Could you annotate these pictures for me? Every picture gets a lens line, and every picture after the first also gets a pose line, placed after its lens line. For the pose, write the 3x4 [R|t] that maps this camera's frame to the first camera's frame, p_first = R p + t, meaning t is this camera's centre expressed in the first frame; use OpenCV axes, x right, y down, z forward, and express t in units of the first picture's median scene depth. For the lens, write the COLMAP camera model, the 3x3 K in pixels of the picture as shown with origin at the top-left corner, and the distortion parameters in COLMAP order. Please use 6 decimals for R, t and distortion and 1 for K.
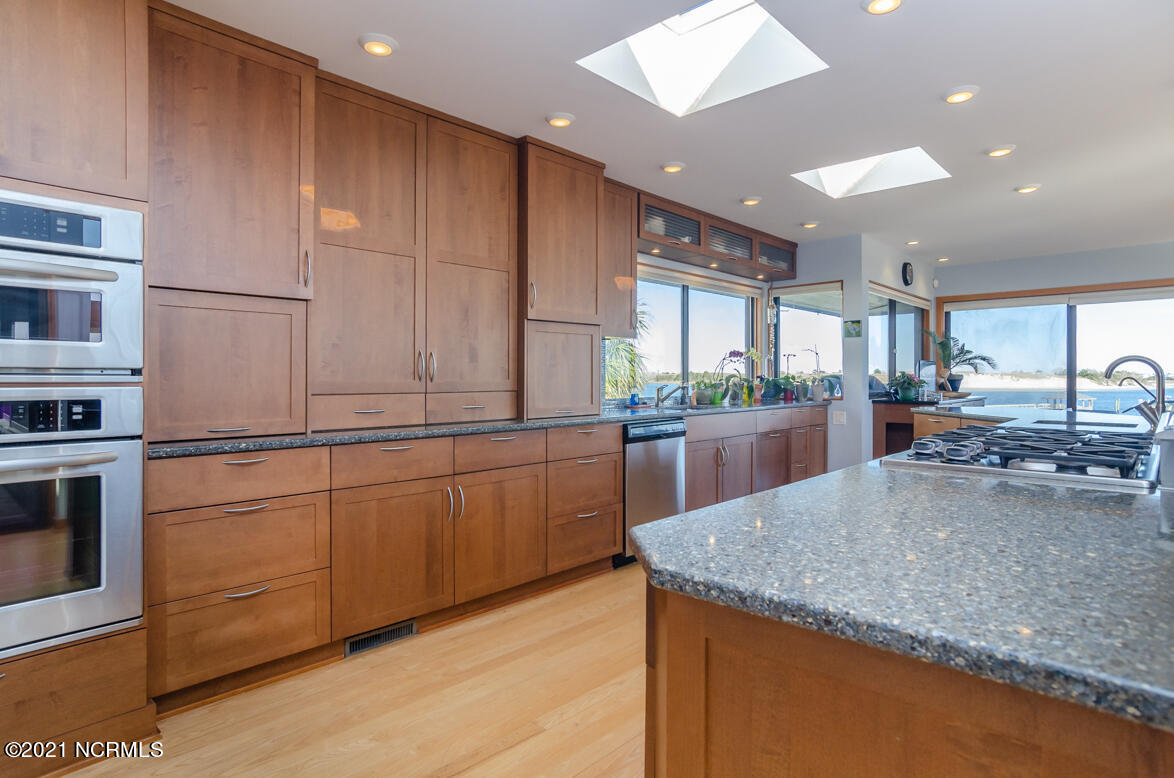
lens RADIAL K [[642.1, 0, 587.5], [0, 642.1, 373.6], [0, 0, 1]] dist [-0.001154, -0.000125]
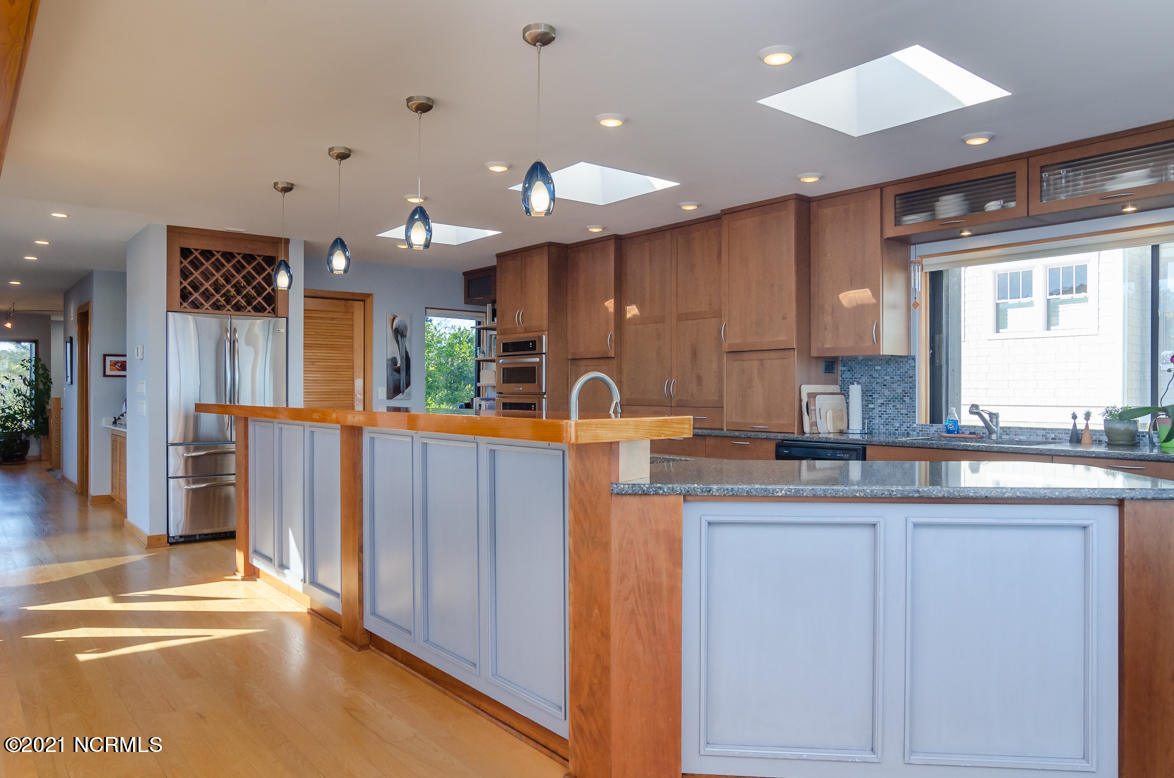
lens RADIAL K [[811.9, 0, 587.0], [0, 811.9, 389.0], [0, 0, 1]] dist [-0.009117, -0.001475]
pose [[-0.157185, -0.001301, -0.987568, 1.452534], [0.000218, 0.999999, -0.001352, -0.007579], [0.987569, -0.000428, -0.157185, 0.912123]]
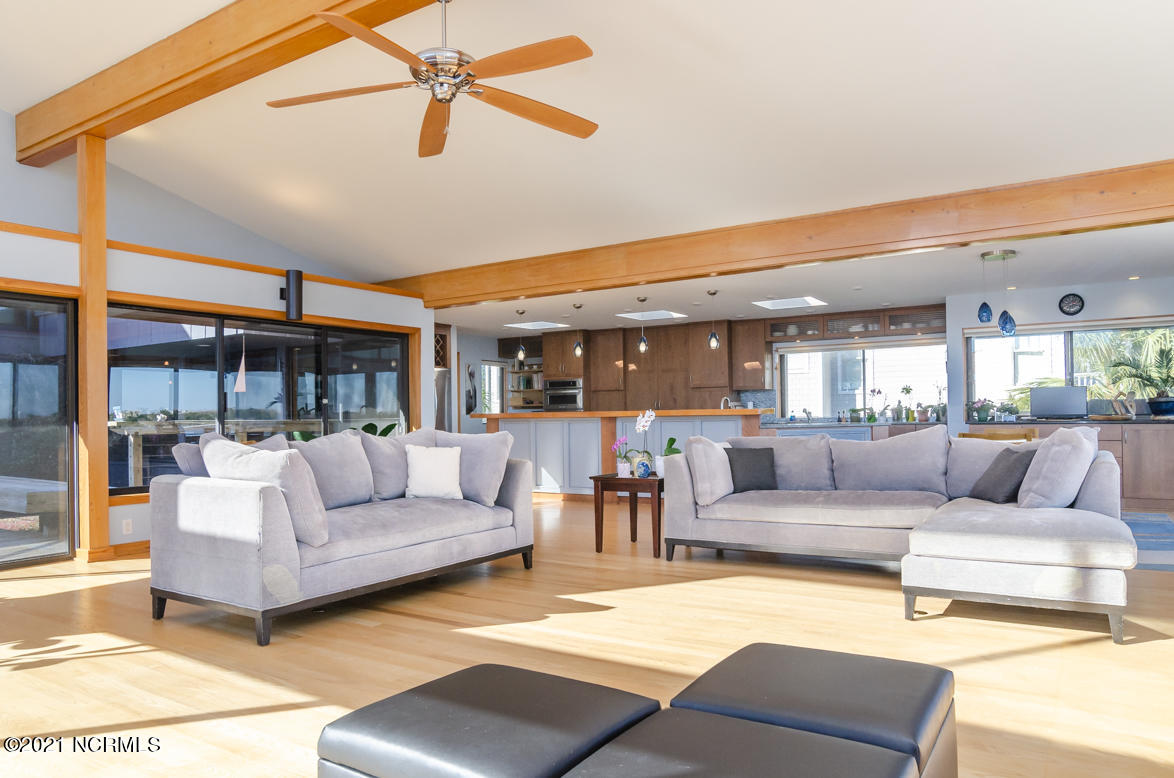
lens RADIAL K [[769.0, 0, 584.6], [0, 769.0, 411.5], [0, 0, 1]] dist [0.002891, 0.000107]
pose [[0.159398, -0.009062, -0.987173, 2.913100], [0.012416, 0.999897, -0.007174, 0.034564], [0.987136, -0.011113, 0.159494, 0.014108]]
